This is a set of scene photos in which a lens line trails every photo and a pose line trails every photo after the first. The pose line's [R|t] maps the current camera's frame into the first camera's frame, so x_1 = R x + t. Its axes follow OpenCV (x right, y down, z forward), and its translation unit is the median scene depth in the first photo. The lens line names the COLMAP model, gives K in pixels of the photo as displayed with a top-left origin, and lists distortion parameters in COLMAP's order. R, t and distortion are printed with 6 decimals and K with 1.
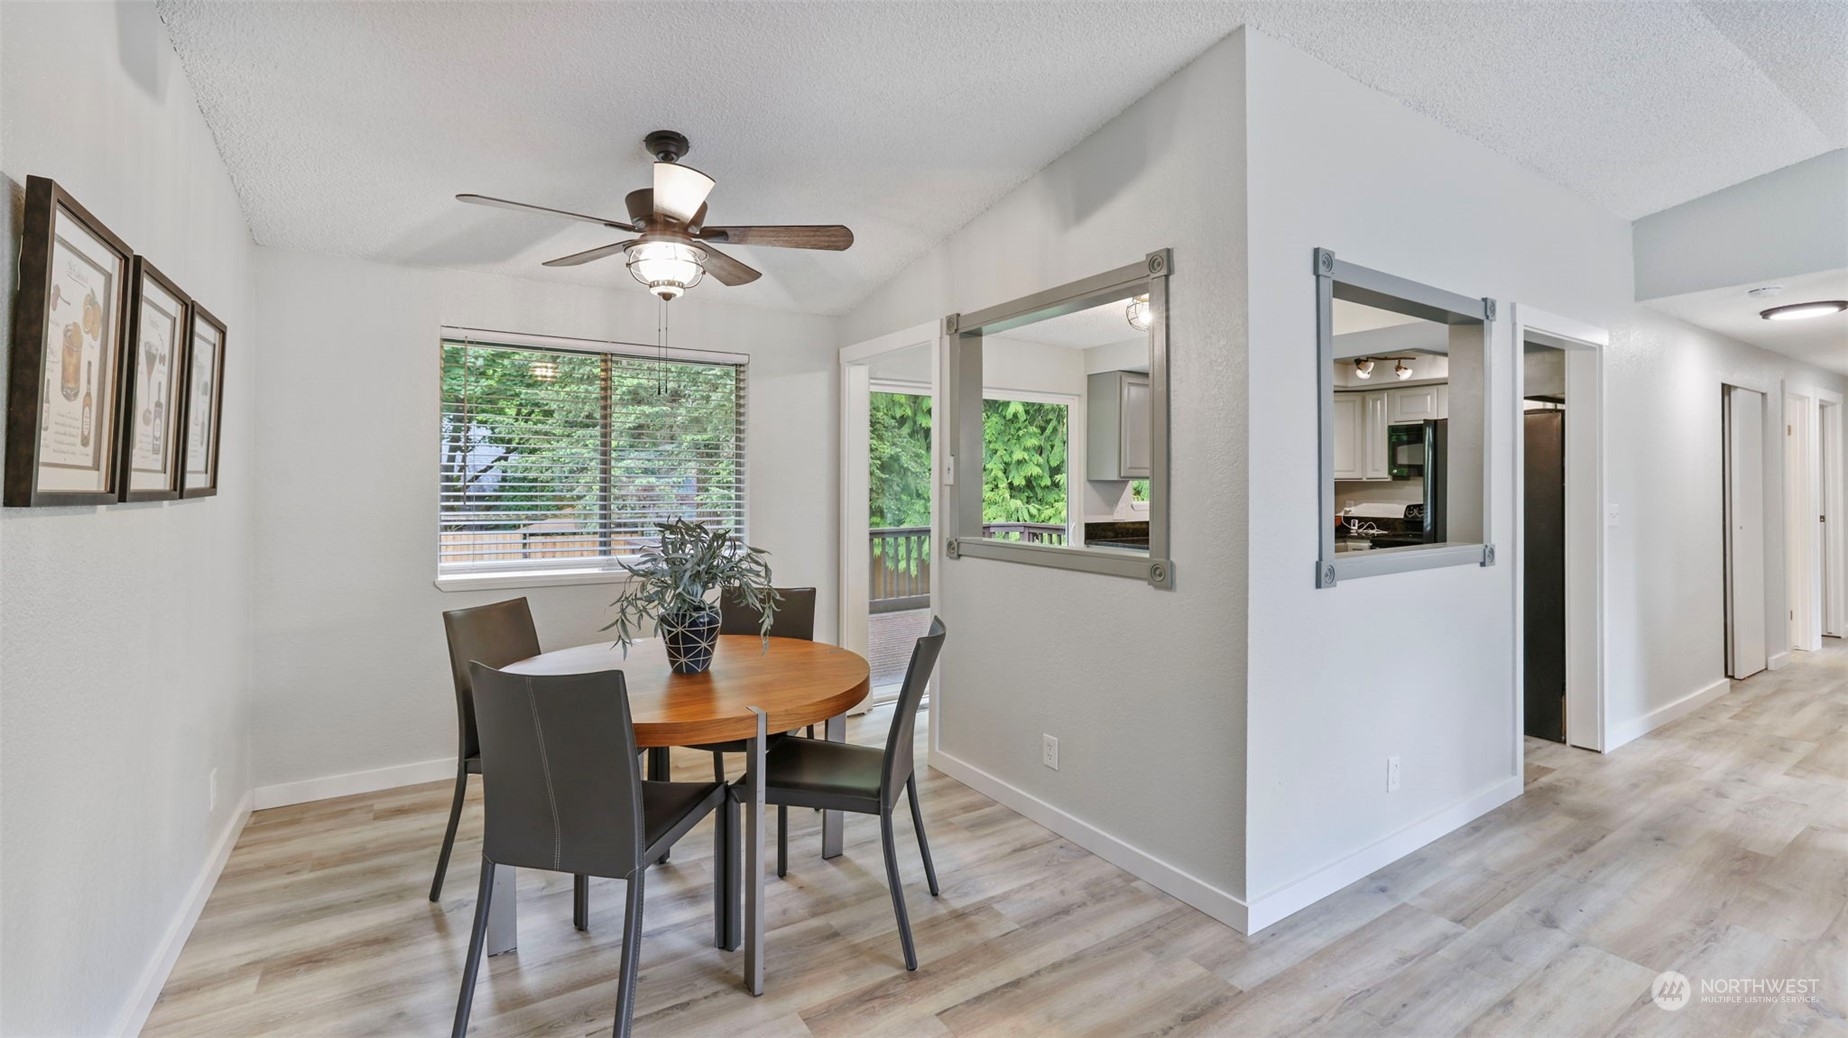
lens RADIAL K [[796.2, 0, 912.0], [0, 796.2, 499.1], [0, 0, 1]] dist [-0.037809, 0.019003]
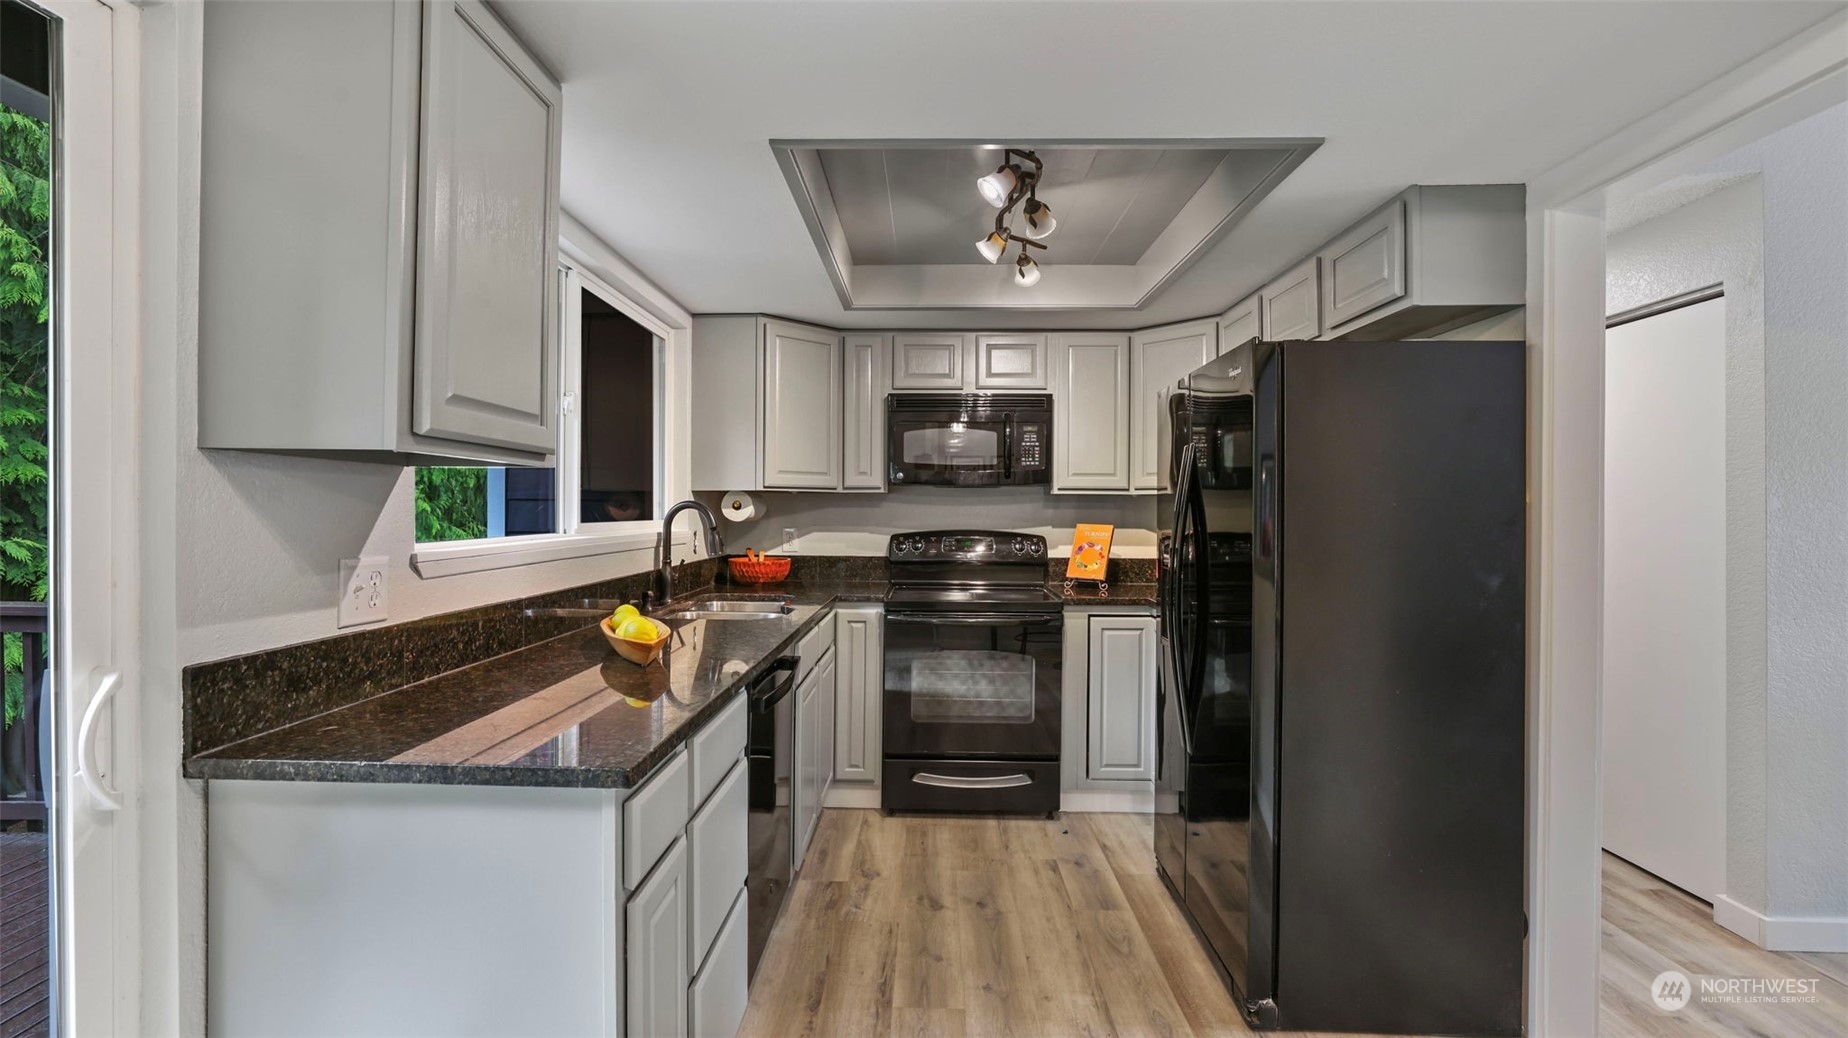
lens RADIAL K [[811.0, 0, 919.5], [0, 811.0, 512.9], [0, 0, 1]] dist [-0.000794, 0.000341]
pose [[0.555810, 0.002521, 0.831305, 0.135446], [0.006641, 0.999950, -0.007473, -0.003760], [-0.831283, 0.009674, 0.555766, 0.652809]]
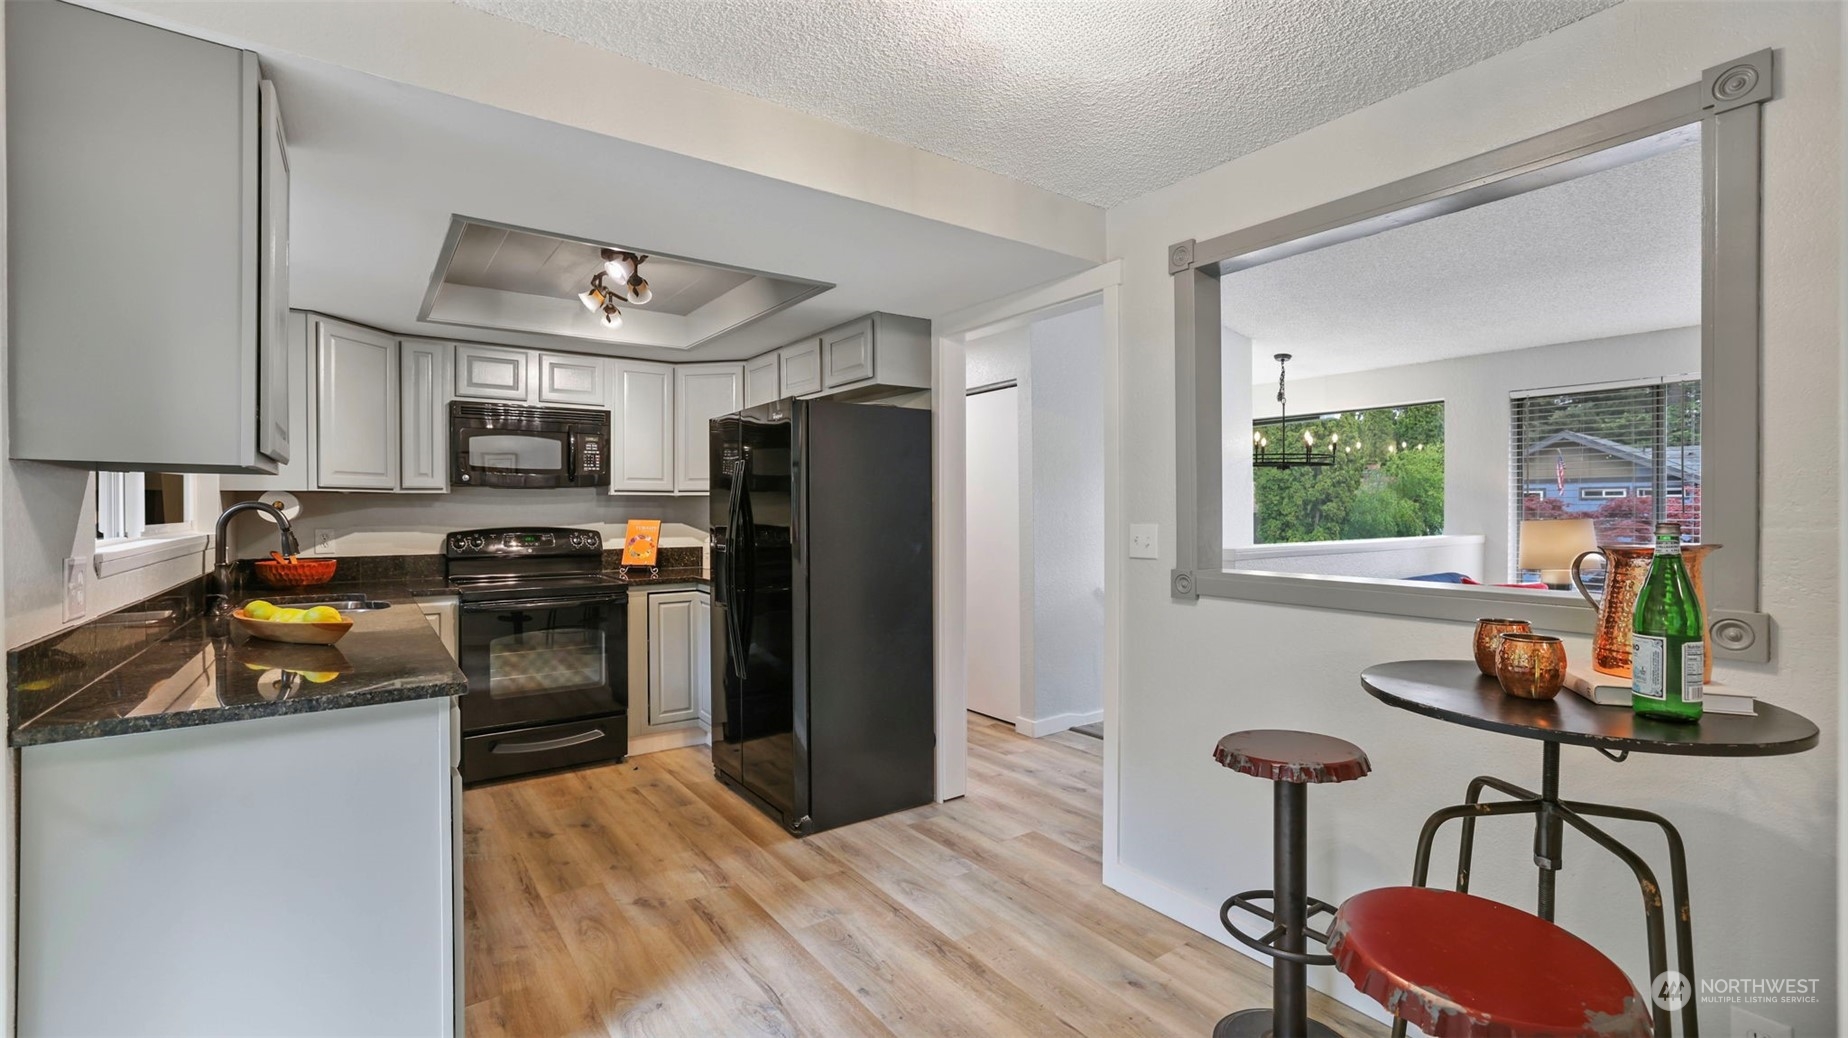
lens RADIAL K [[811.0, 0, 919.5], [0, 811.0, 512.9], [0, 0, 1]] dist [-0.000794, 0.000341]
pose [[-0.046735, -0.002823, 0.998903, -0.028279], [0.017870, 0.999834, 0.003661, -0.003550], [-0.998747, 0.018021, -0.046677, 0.667189]]
